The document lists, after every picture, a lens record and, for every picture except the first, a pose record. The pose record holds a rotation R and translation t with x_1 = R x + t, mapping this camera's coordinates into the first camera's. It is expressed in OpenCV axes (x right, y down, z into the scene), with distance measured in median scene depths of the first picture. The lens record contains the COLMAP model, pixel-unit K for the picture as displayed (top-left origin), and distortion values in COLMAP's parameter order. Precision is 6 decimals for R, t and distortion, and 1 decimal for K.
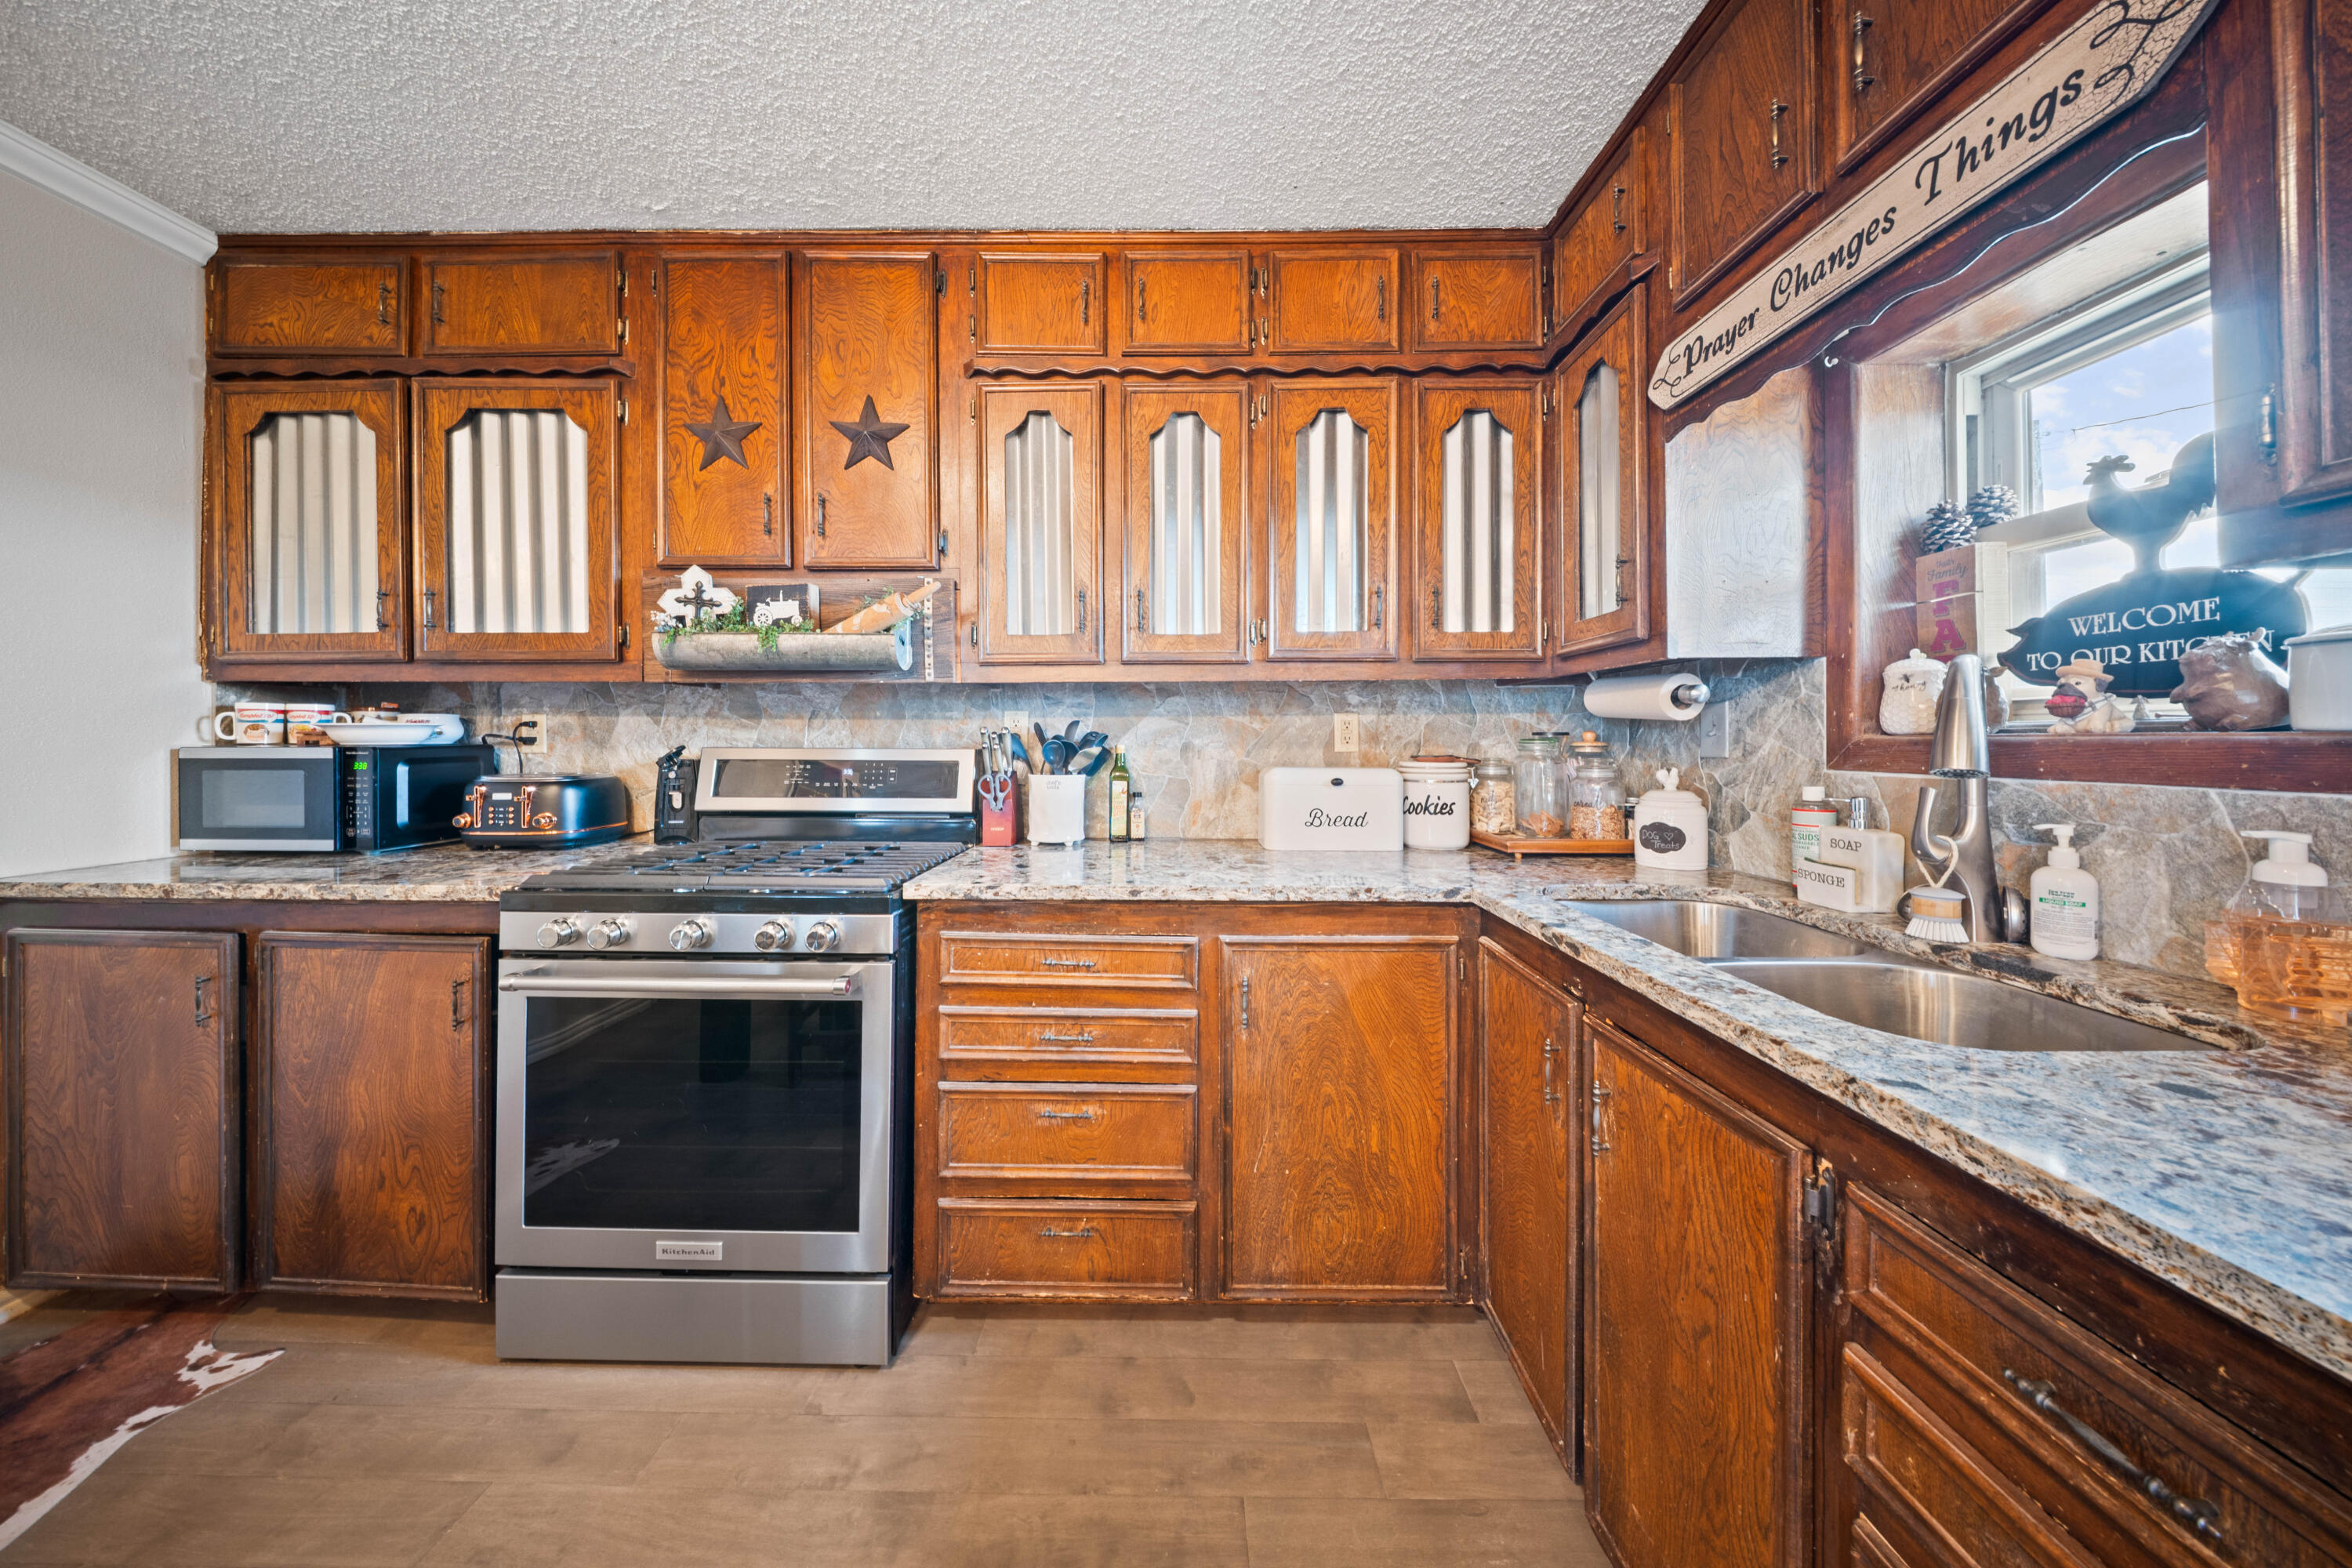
lens RADIAL K [[697.8, 0, 1159.8], [0, 697.8, 738.0], [0, 0, 1]] dist [-0.004068, 0.000020]
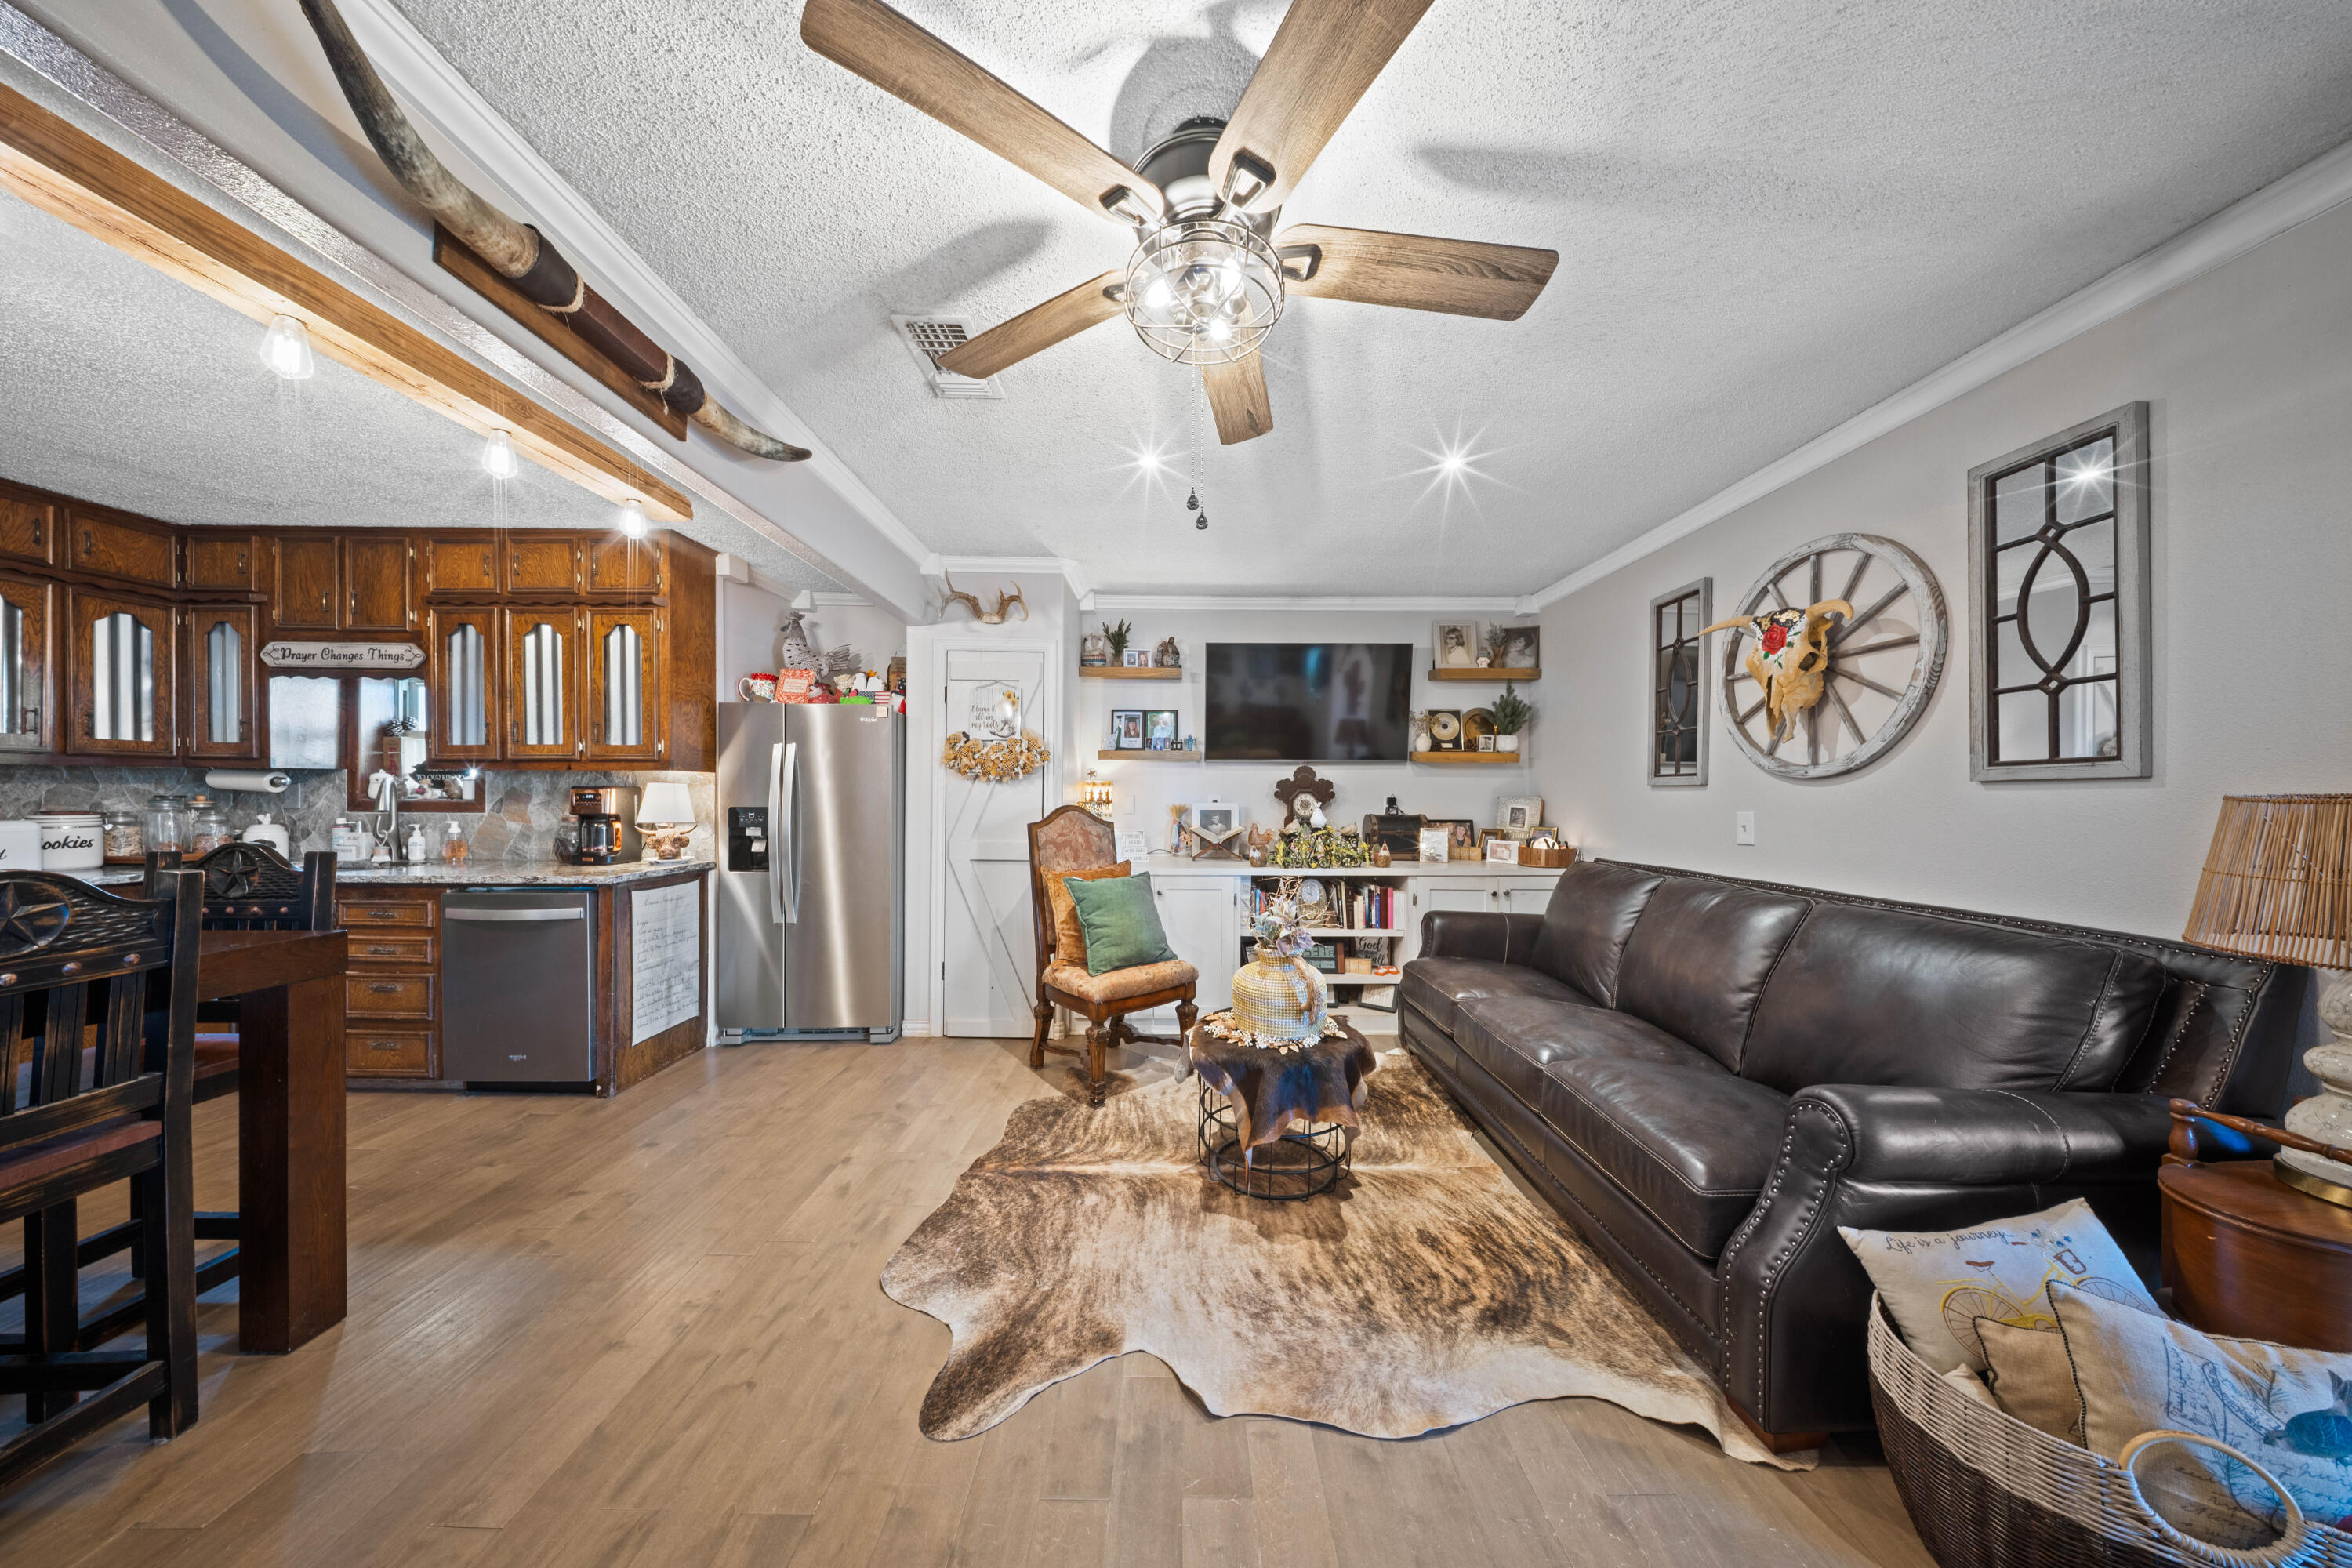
lens RADIAL K [[697.8, 0, 1191.7], [0, 697.8, 796.6], [0, 0, 1]] dist [-0.004068, 0.000020]
pose [[-0.035133, -0.005023, 0.999370, -1.394240], [-0.008960, 0.999949, 0.004711, -0.041870], [-0.999342, -0.008789, -0.035176, -1.648661]]
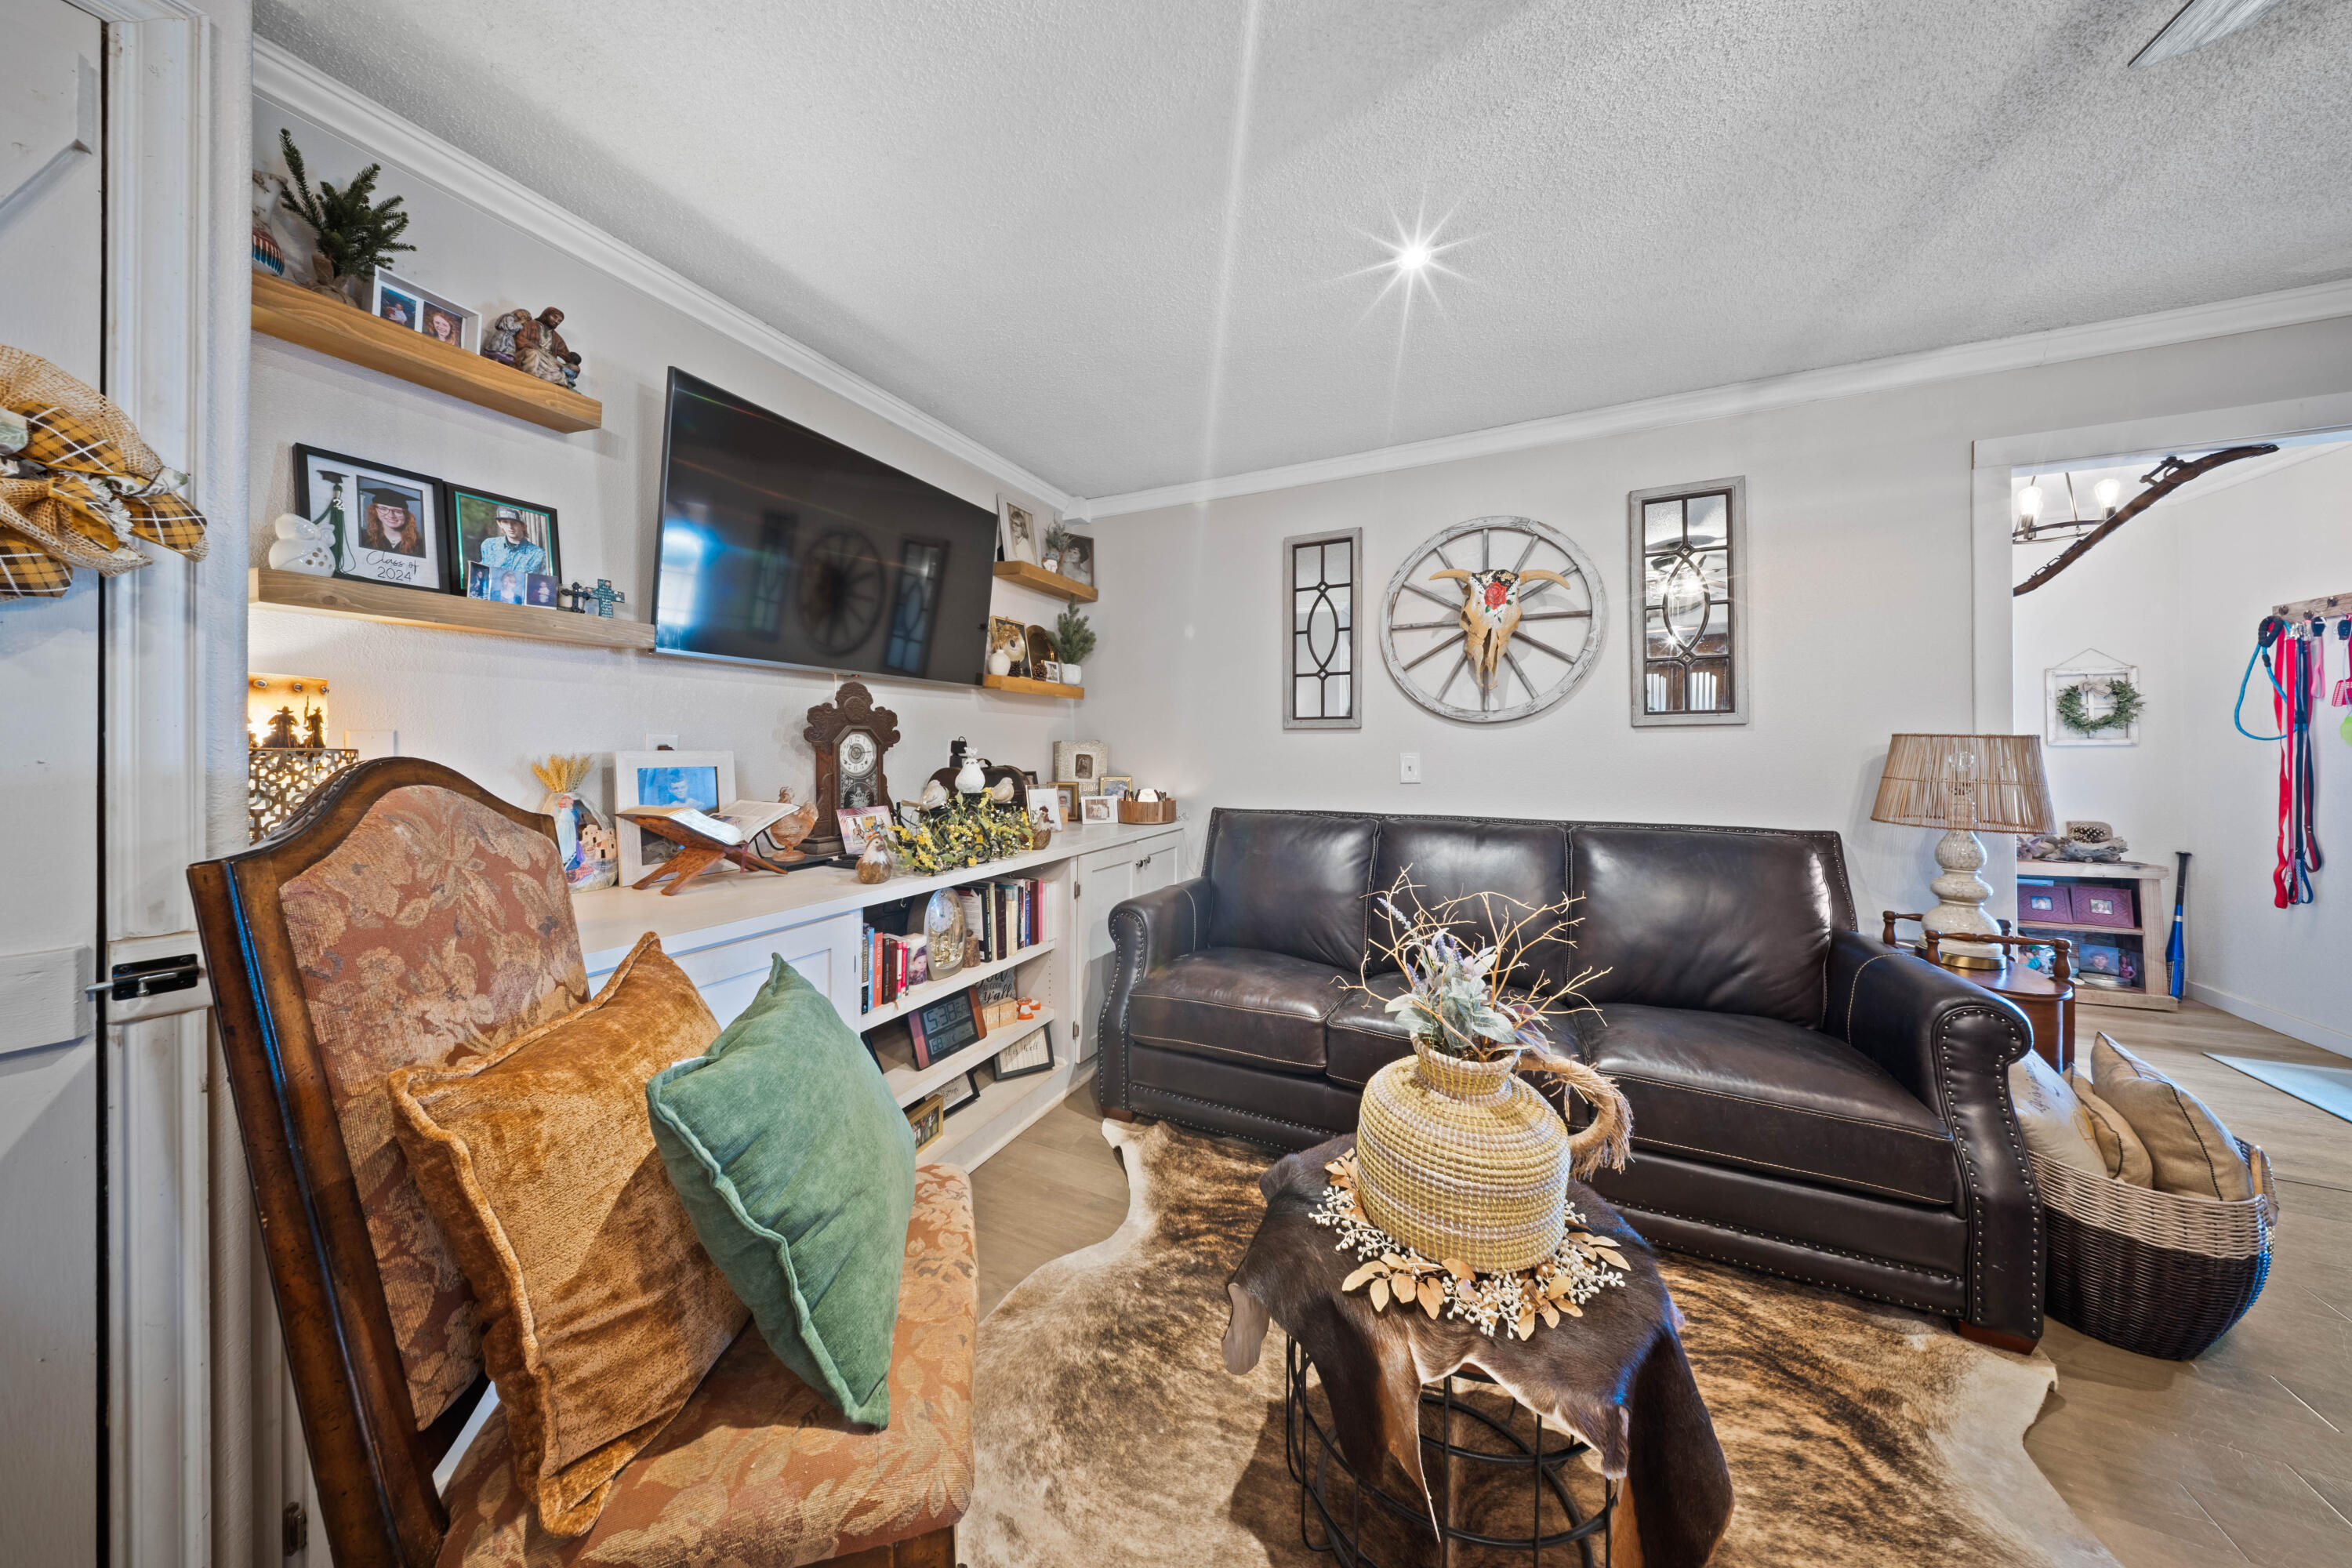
lens RADIAL K [[697.8, 0, 1170.4], [0, 697.8, 751.8], [0, 0, 1]] dist [-0.004068, 0.000020]
pose [[-0.908009, -0.004896, 0.418923, -0.021793], [-0.005235, 0.999986, 0.000341, -0.010919], [-0.418919, -0.001883, -0.908022, -1.154838]]
